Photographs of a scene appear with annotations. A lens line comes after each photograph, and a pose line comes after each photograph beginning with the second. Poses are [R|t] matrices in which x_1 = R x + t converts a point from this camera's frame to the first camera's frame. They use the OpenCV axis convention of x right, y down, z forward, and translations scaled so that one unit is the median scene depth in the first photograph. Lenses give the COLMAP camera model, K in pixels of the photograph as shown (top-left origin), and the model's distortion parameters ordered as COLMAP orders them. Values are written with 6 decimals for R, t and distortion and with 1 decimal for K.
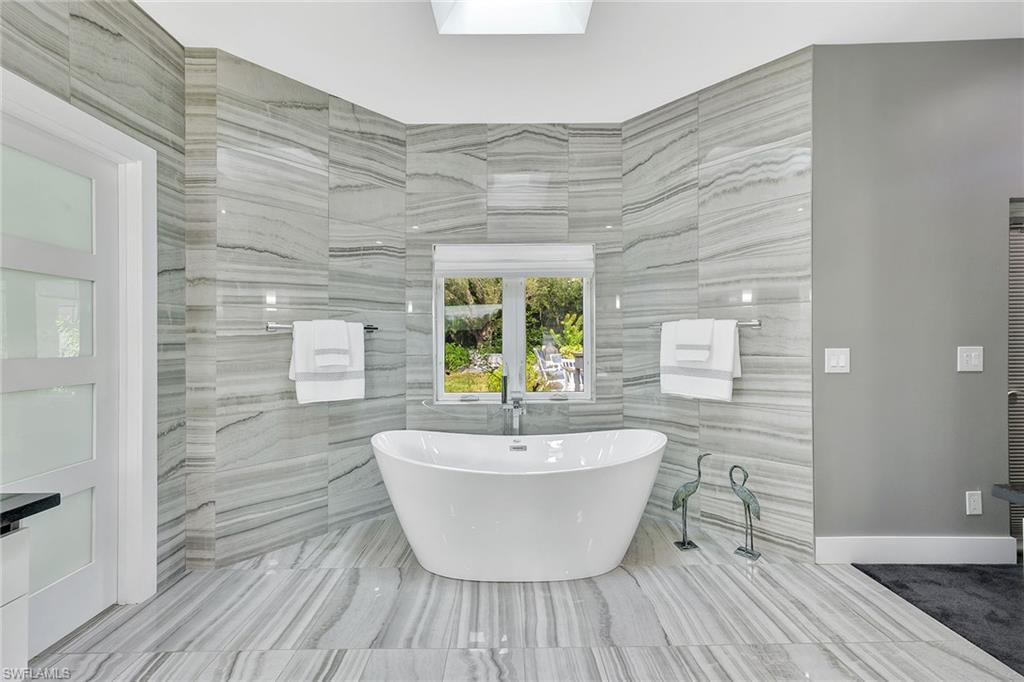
lens RADIAL K [[412.8, 0, 512.3], [0, 412.8, 335.6], [0, 0, 1]] dist [-0.000713, 0.000028]
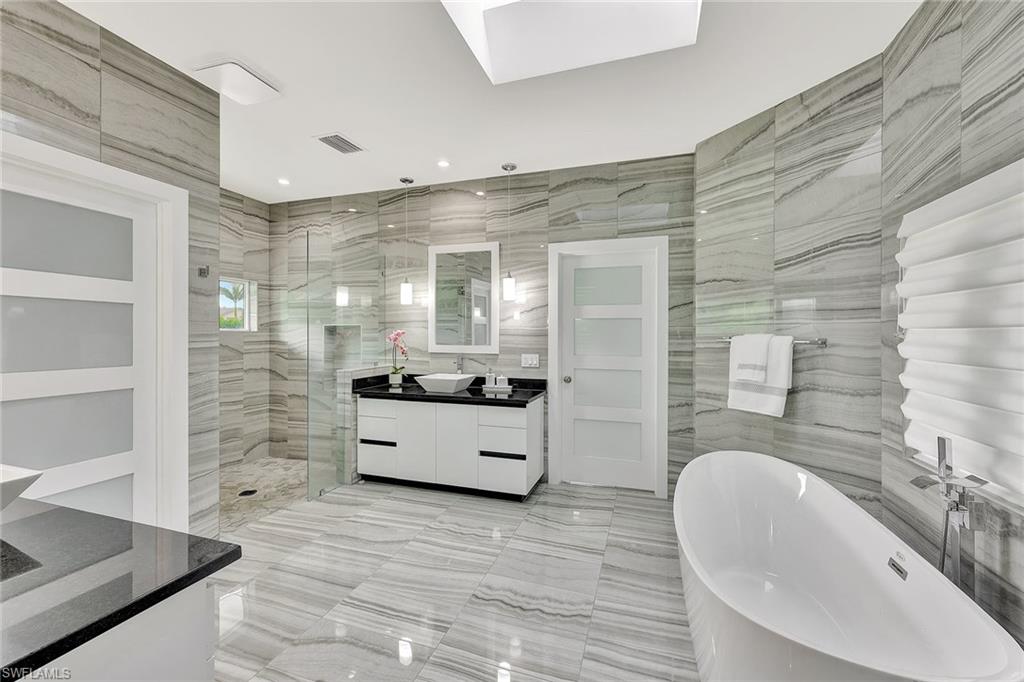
lens RADIAL K [[412.8, 0, 512.3], [0, 412.8, 335.6], [0, 0, 1]] dist [-0.000713, 0.000028]
pose [[-0.311435, 0.008591, -0.950229, 0.788285], [0.012850, 0.999906, 0.004829, -0.051746], [0.950181, -0.010706, -0.311516, 0.788595]]
